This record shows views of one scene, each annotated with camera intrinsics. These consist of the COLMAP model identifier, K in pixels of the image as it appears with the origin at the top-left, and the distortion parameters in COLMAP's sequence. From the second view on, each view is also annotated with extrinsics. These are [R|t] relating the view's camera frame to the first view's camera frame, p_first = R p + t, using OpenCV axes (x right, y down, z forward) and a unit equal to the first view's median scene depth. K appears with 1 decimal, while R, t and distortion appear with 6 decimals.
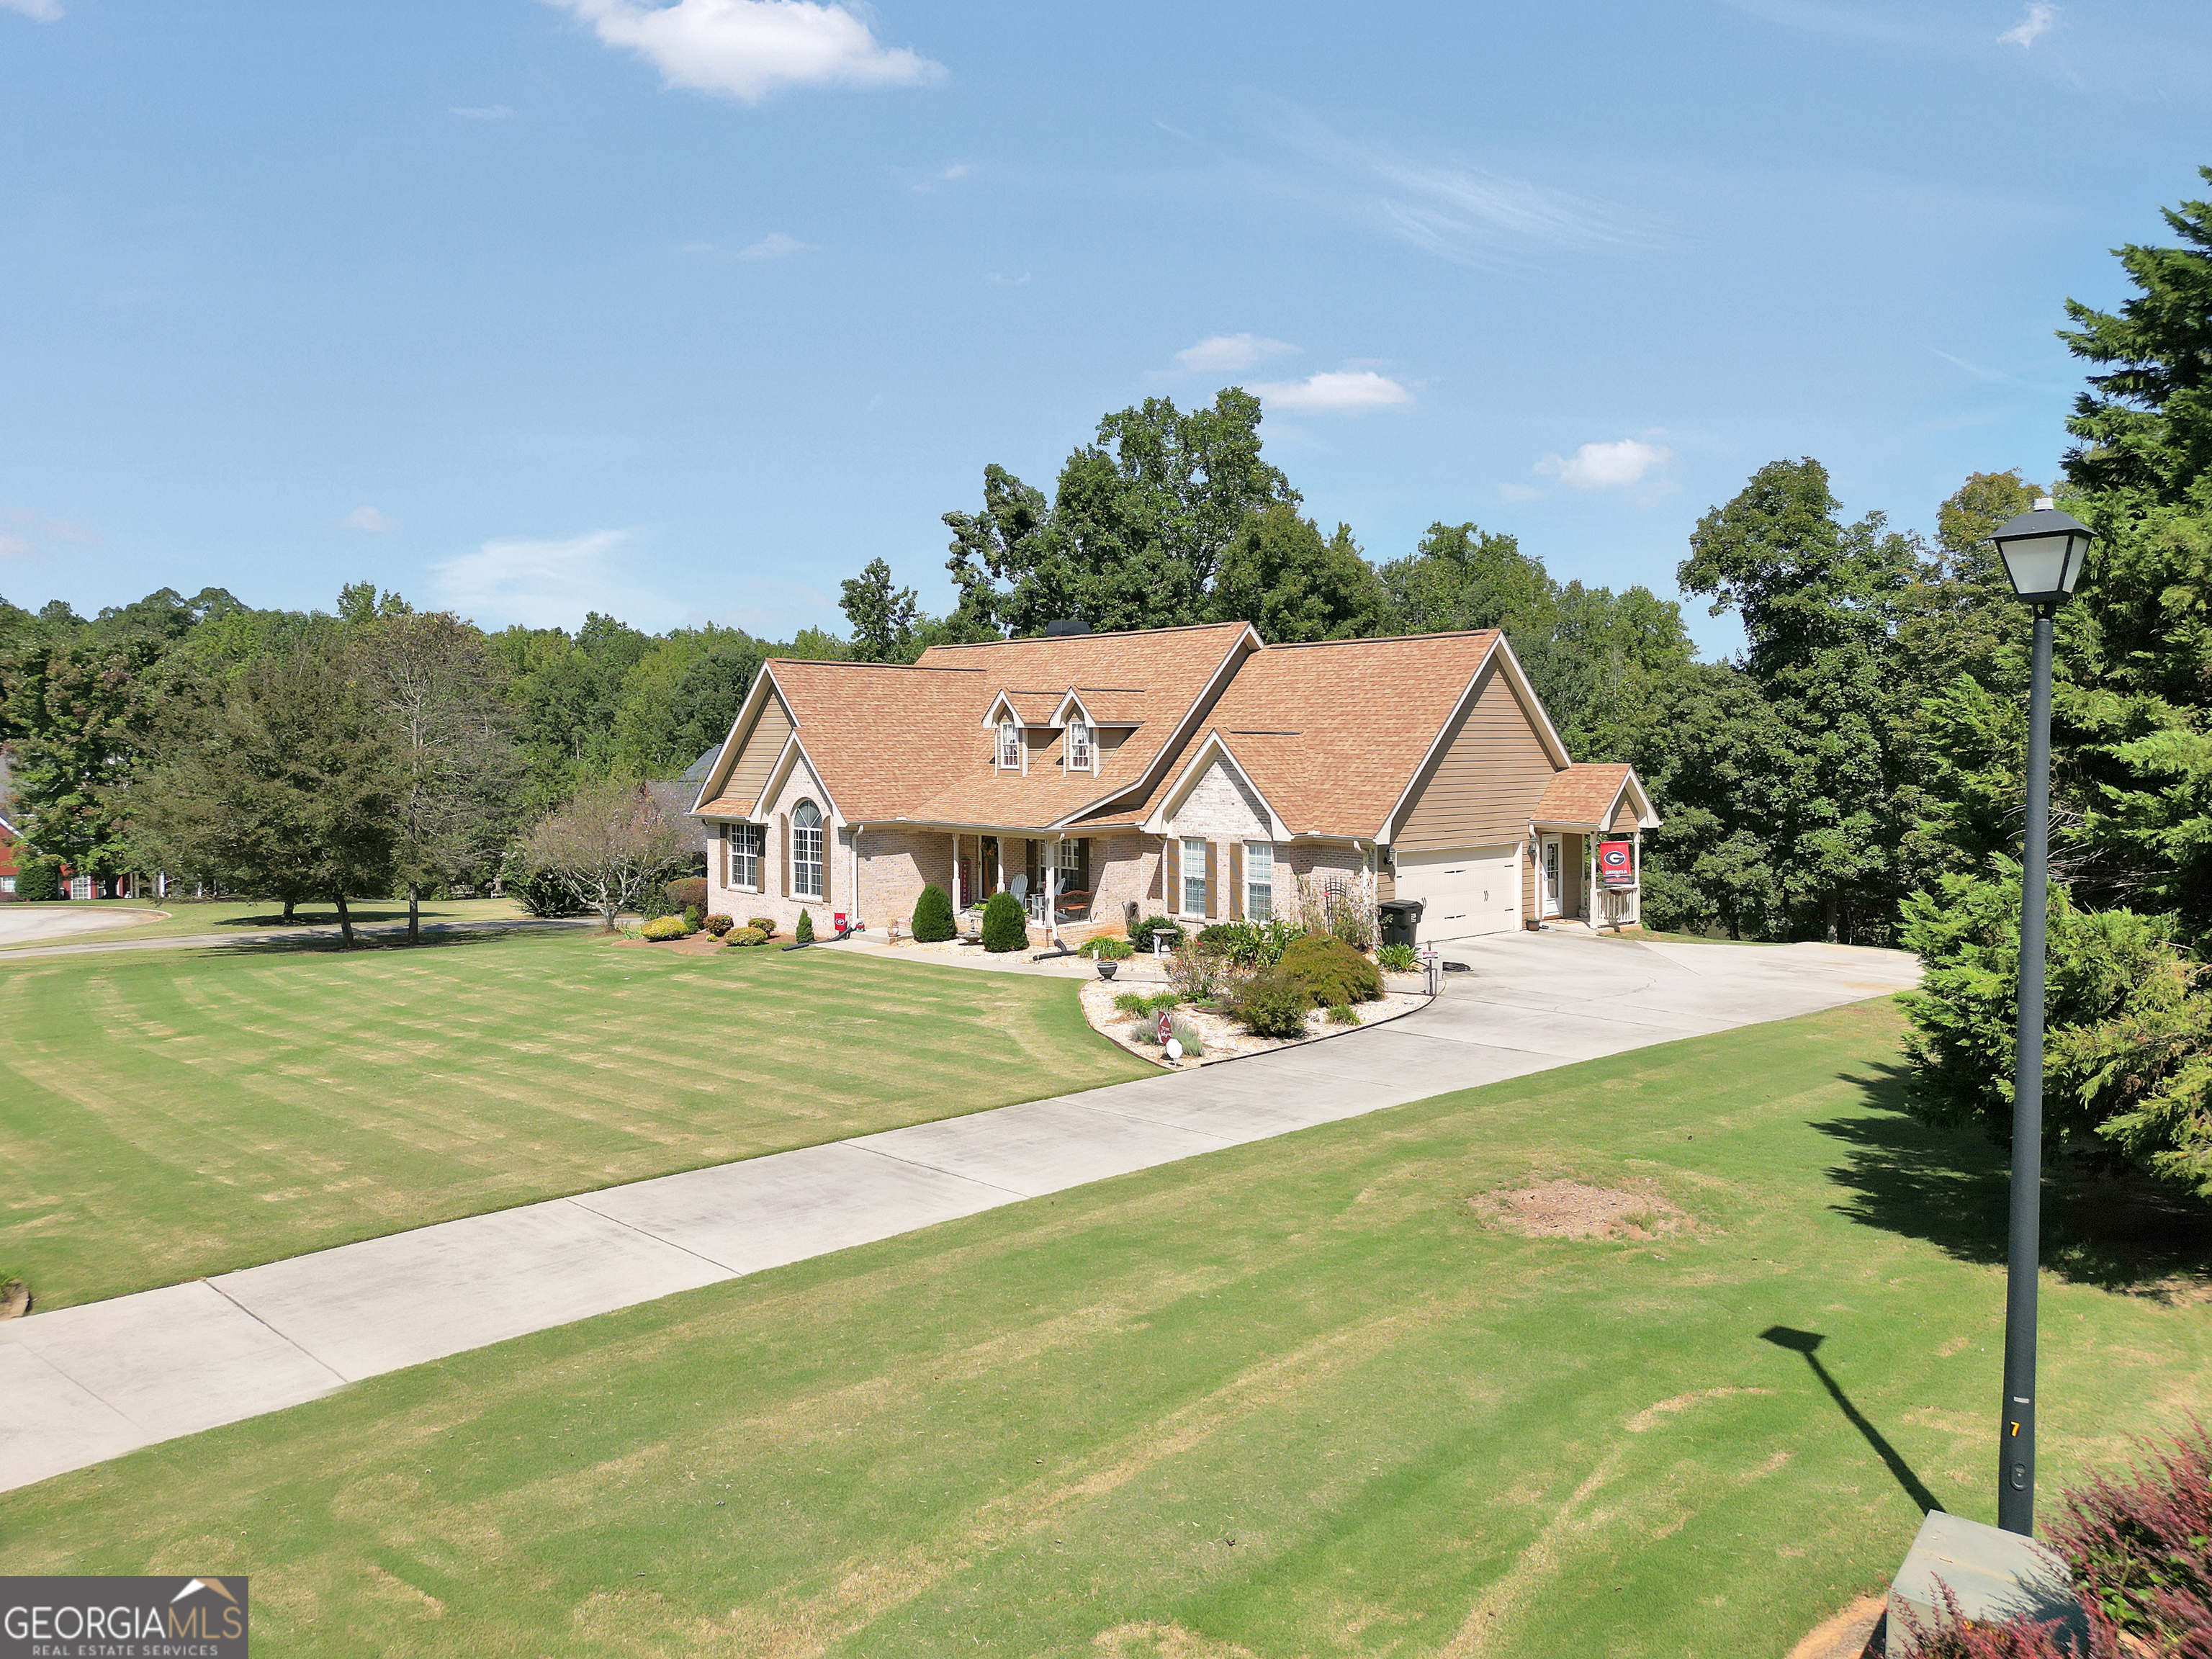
lens RADIAL K [[1543.5, 0, 1120.4], [0, 1543.5, 897.7], [0, 0, 1]] dist [0.068398, -0.062455]
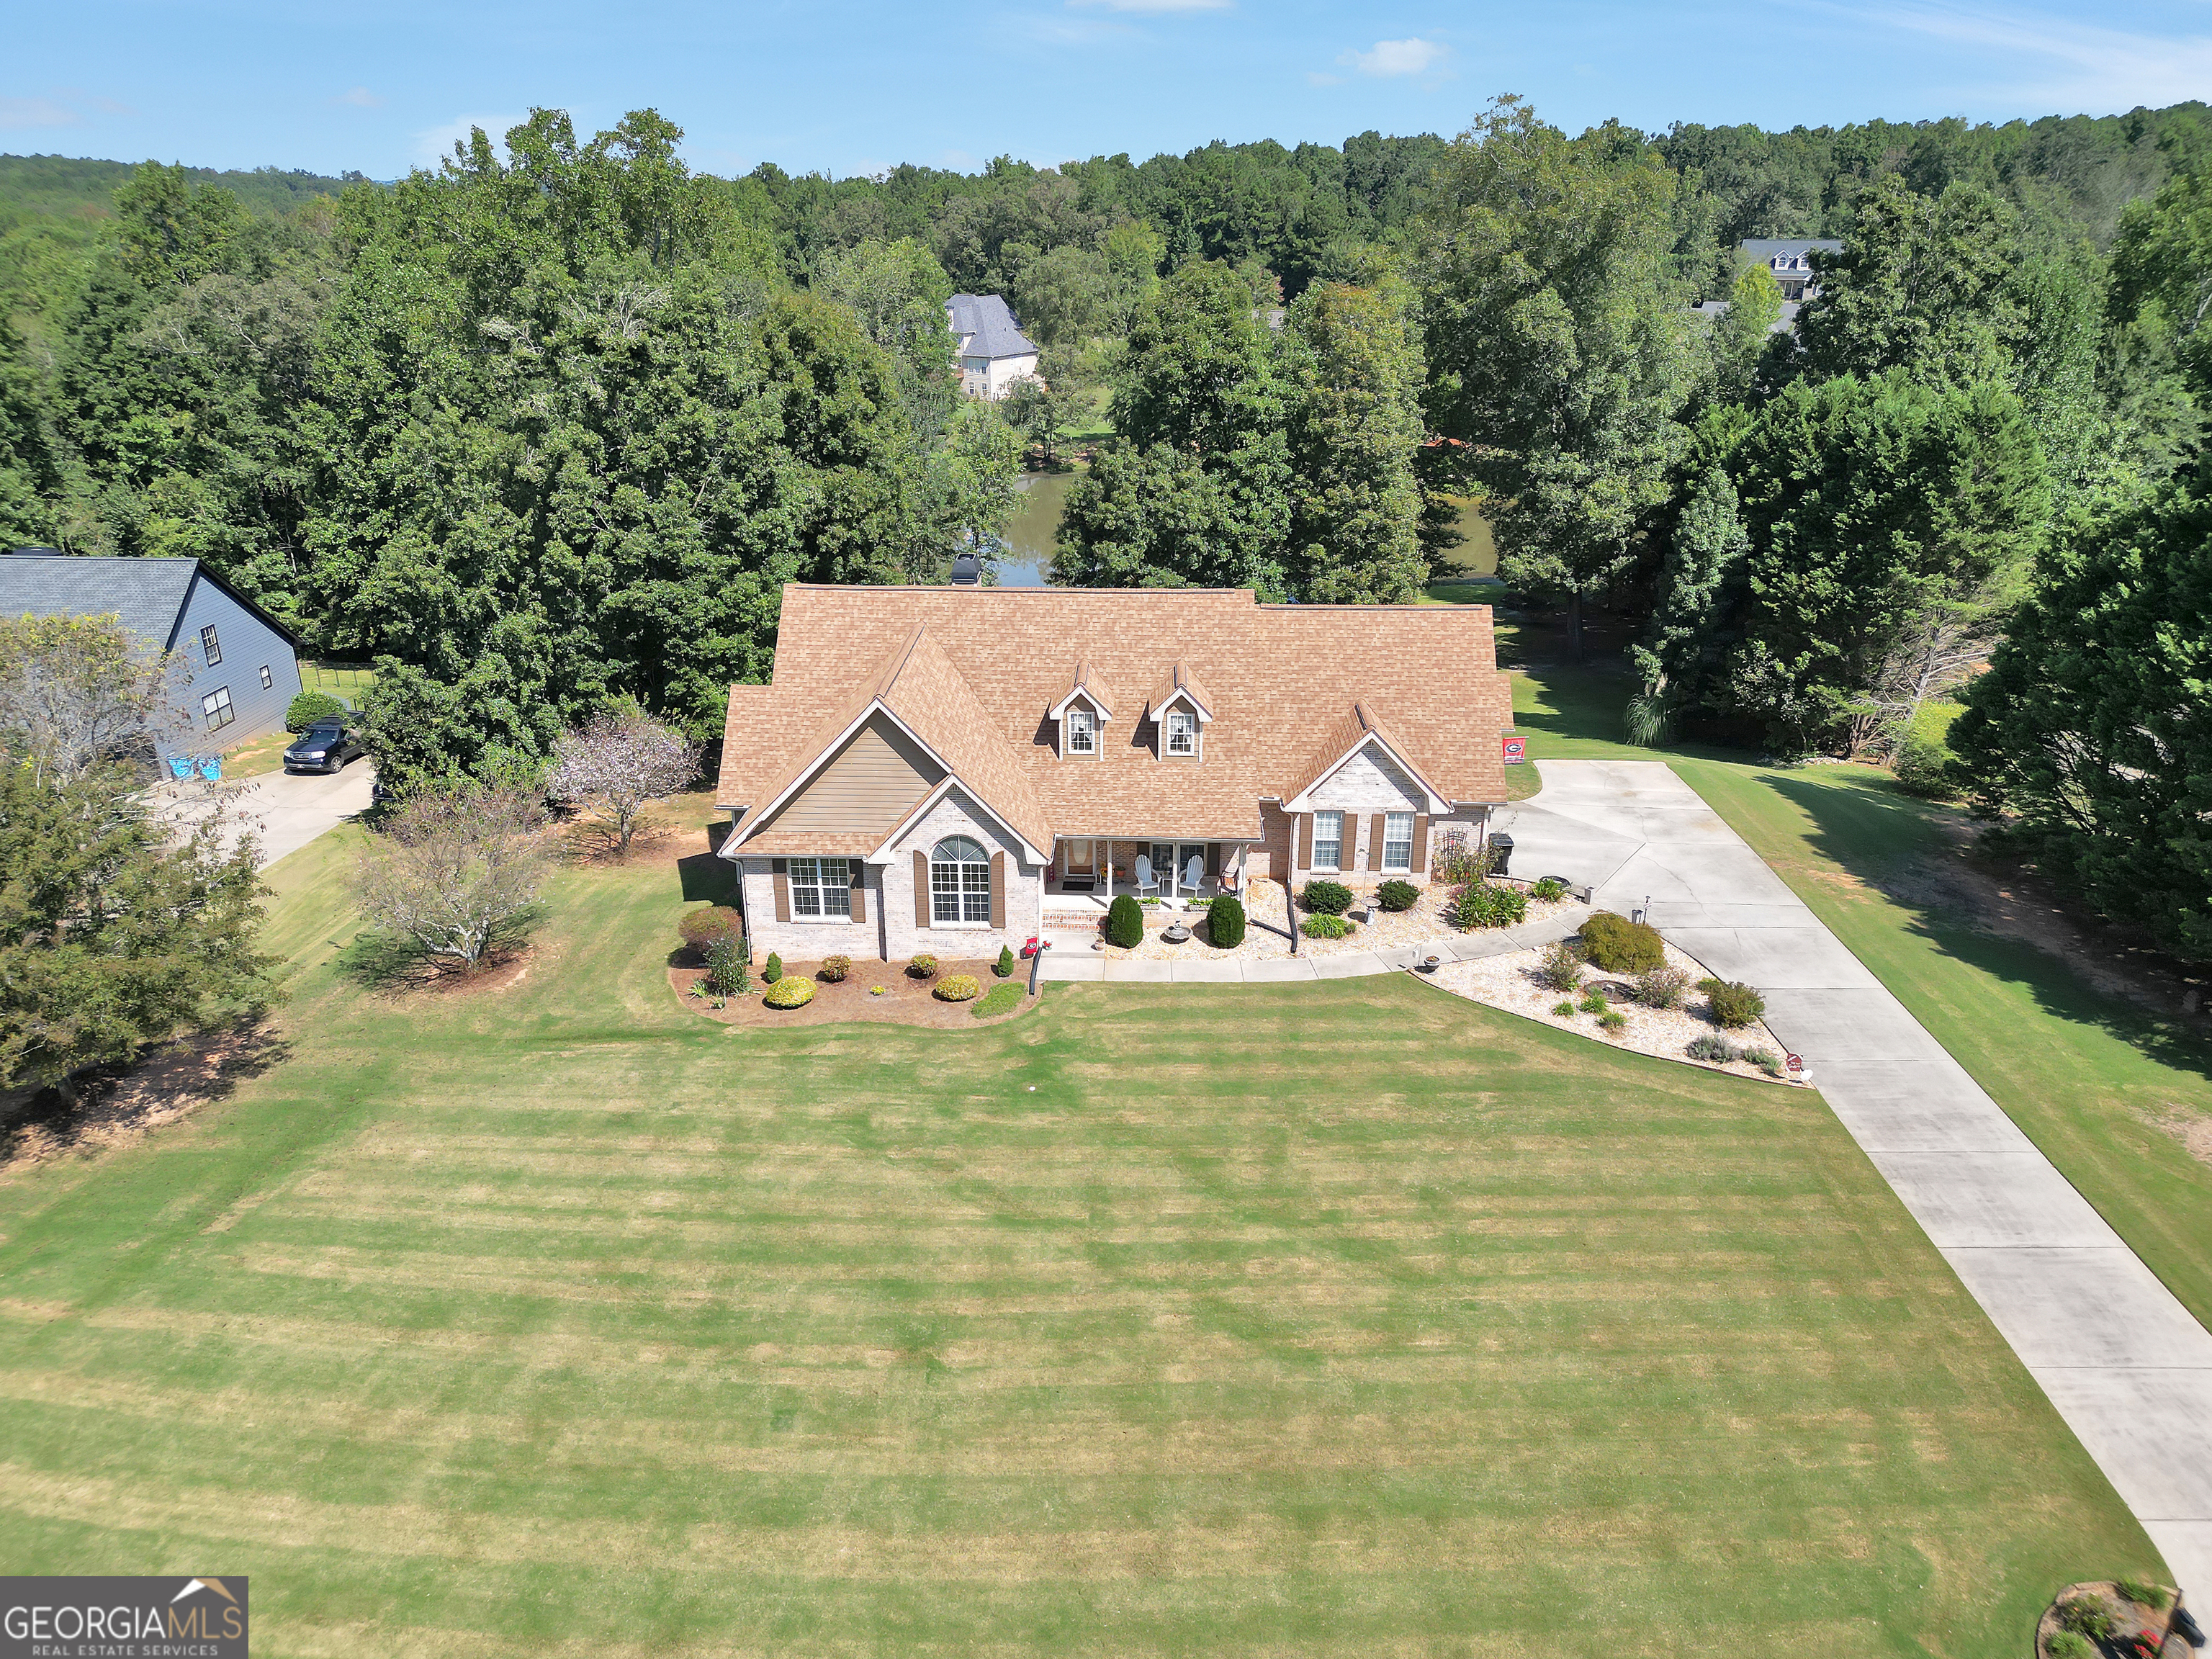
lens RADIAL K [[1543.5, 0, 1102.8], [0, 1543.5, 820.3], [0, 0, 1]] dist [0.068398, -0.062455]
pose [[0.707277, -0.257677, 0.658302, -0.764718], [0.064968, 0.950956, 0.302428, -0.356113], [-0.703944, -0.171132, 0.689330, 0.242130]]
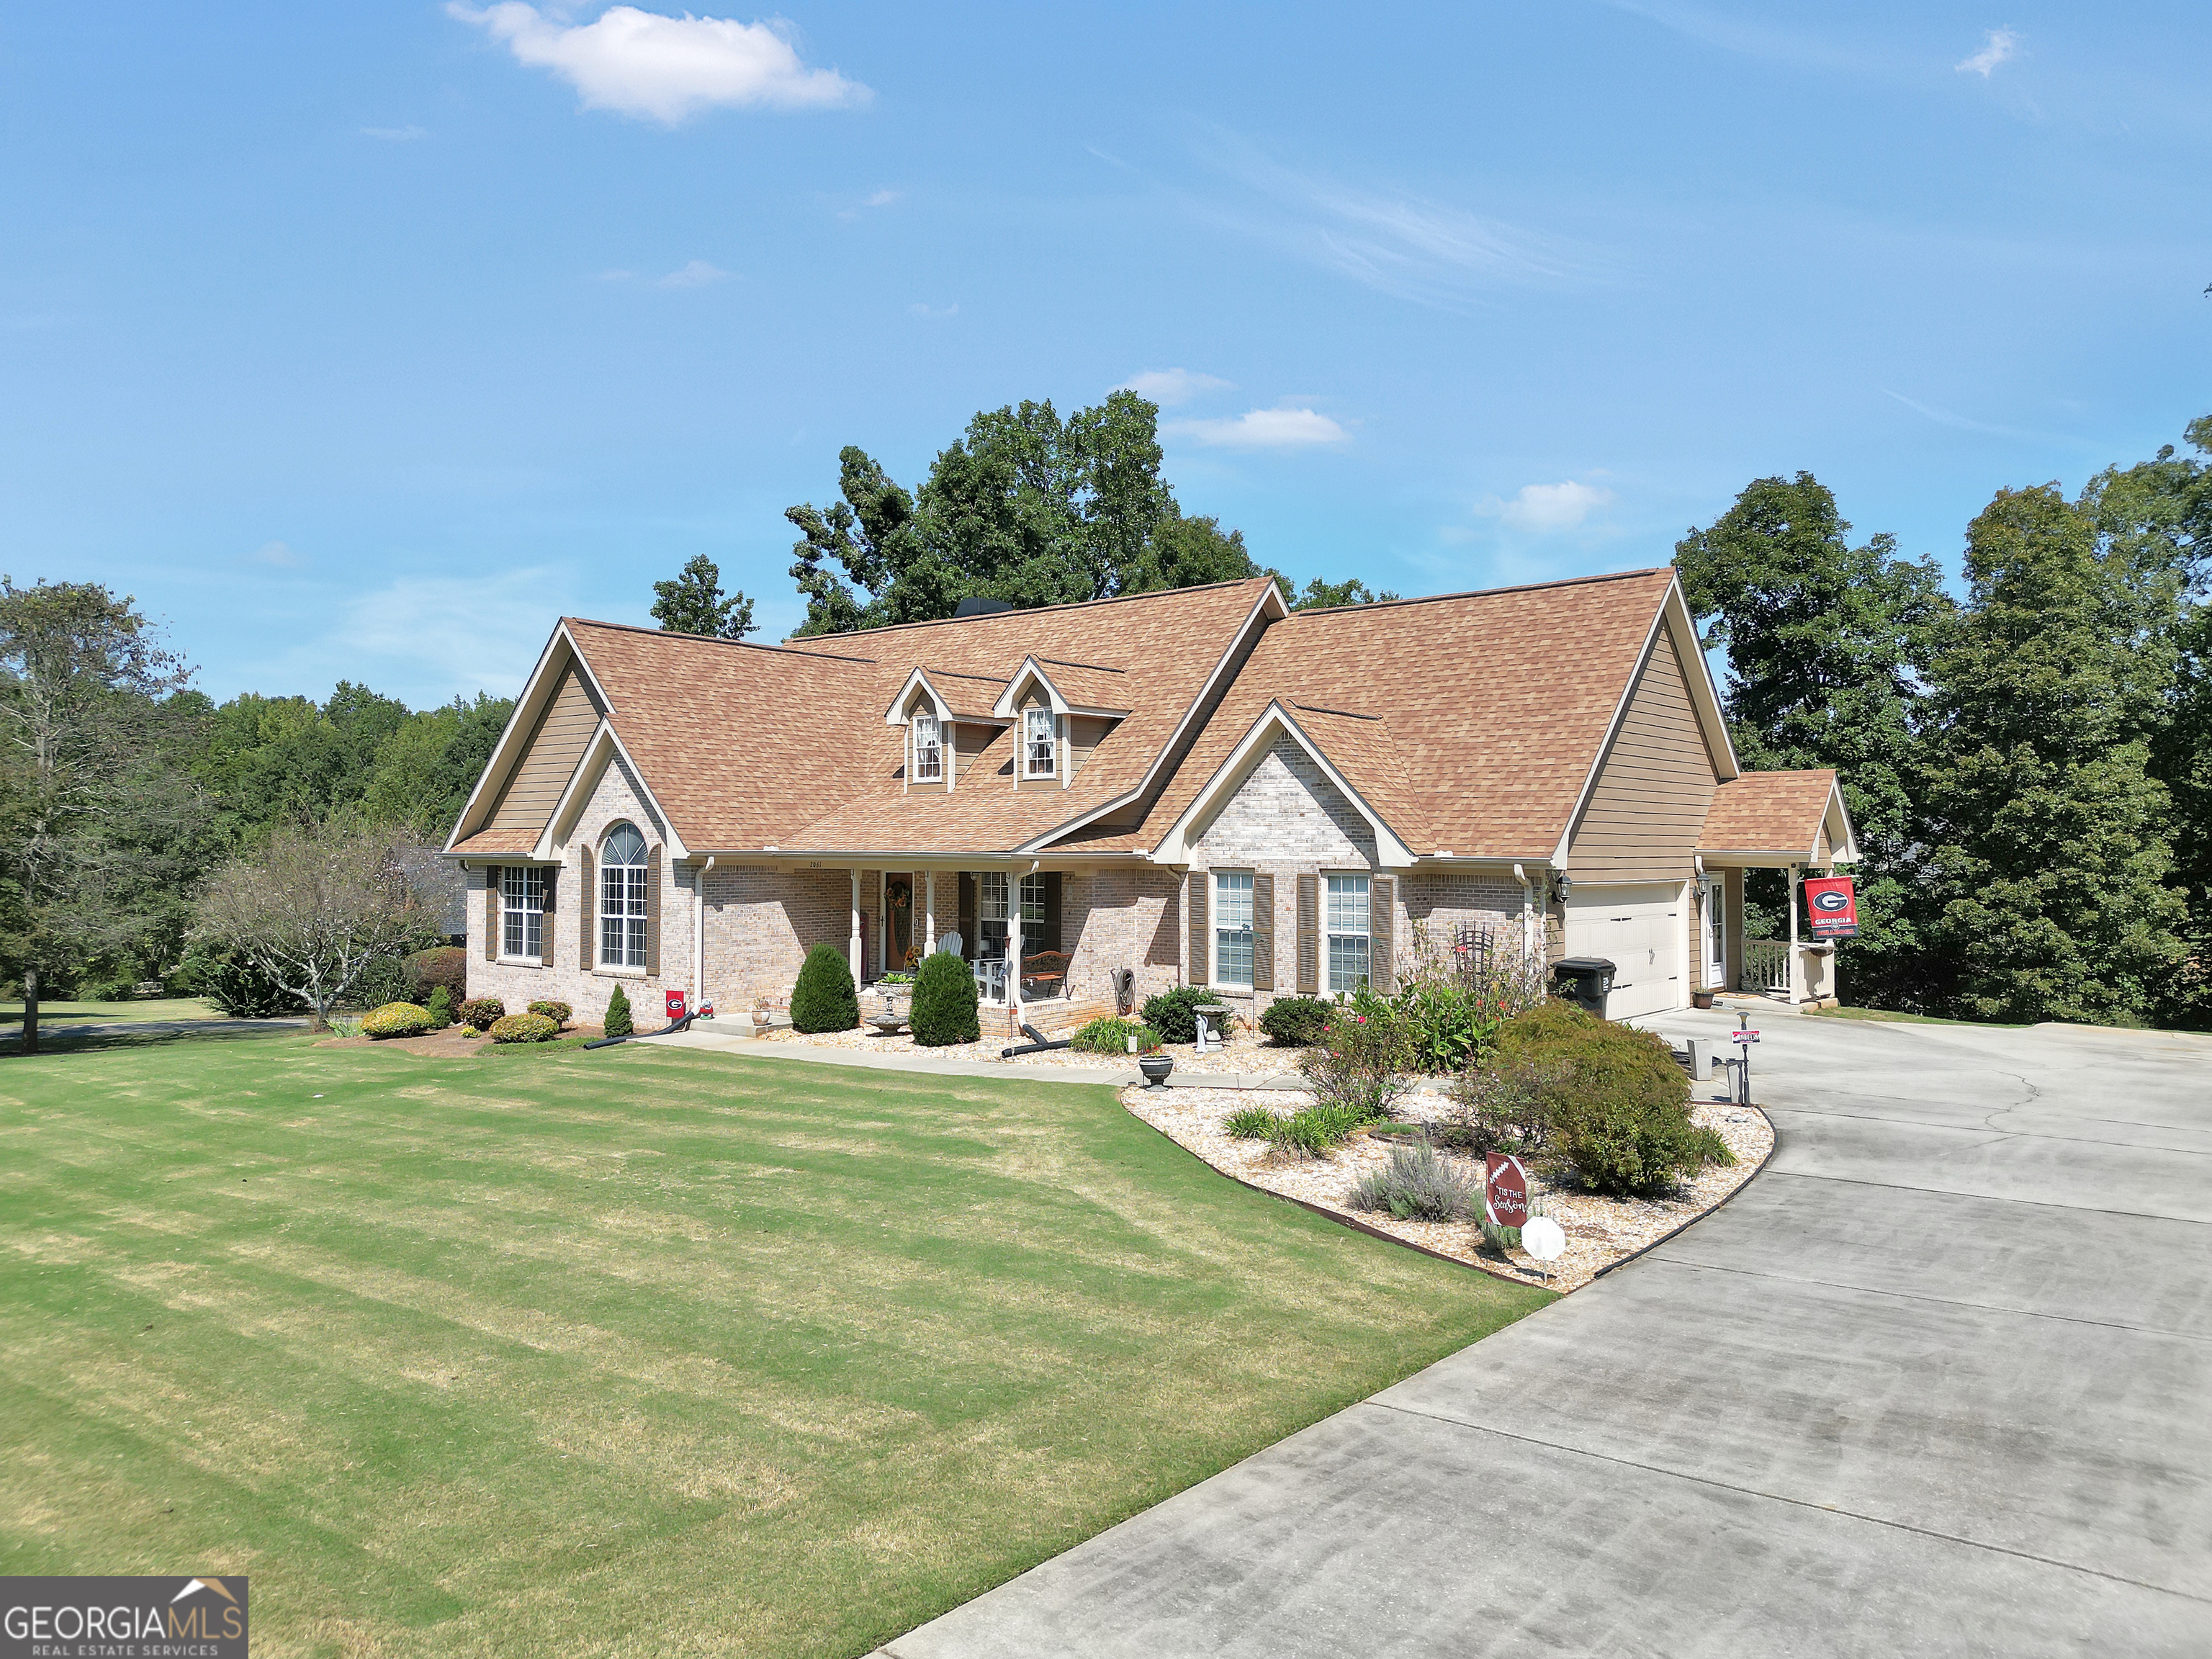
lens RADIAL K [[1543.5, 0, 1117.0], [0, 1543.5, 904.6], [0, 0, 1]] dist [0.068398, -0.062455]
pose [[0.991494, 0.001347, 0.130142, -0.076132], [0.007017, 0.997938, -0.063795, 0.015809], [-0.129960, 0.064166, 0.989441, 0.301063]]
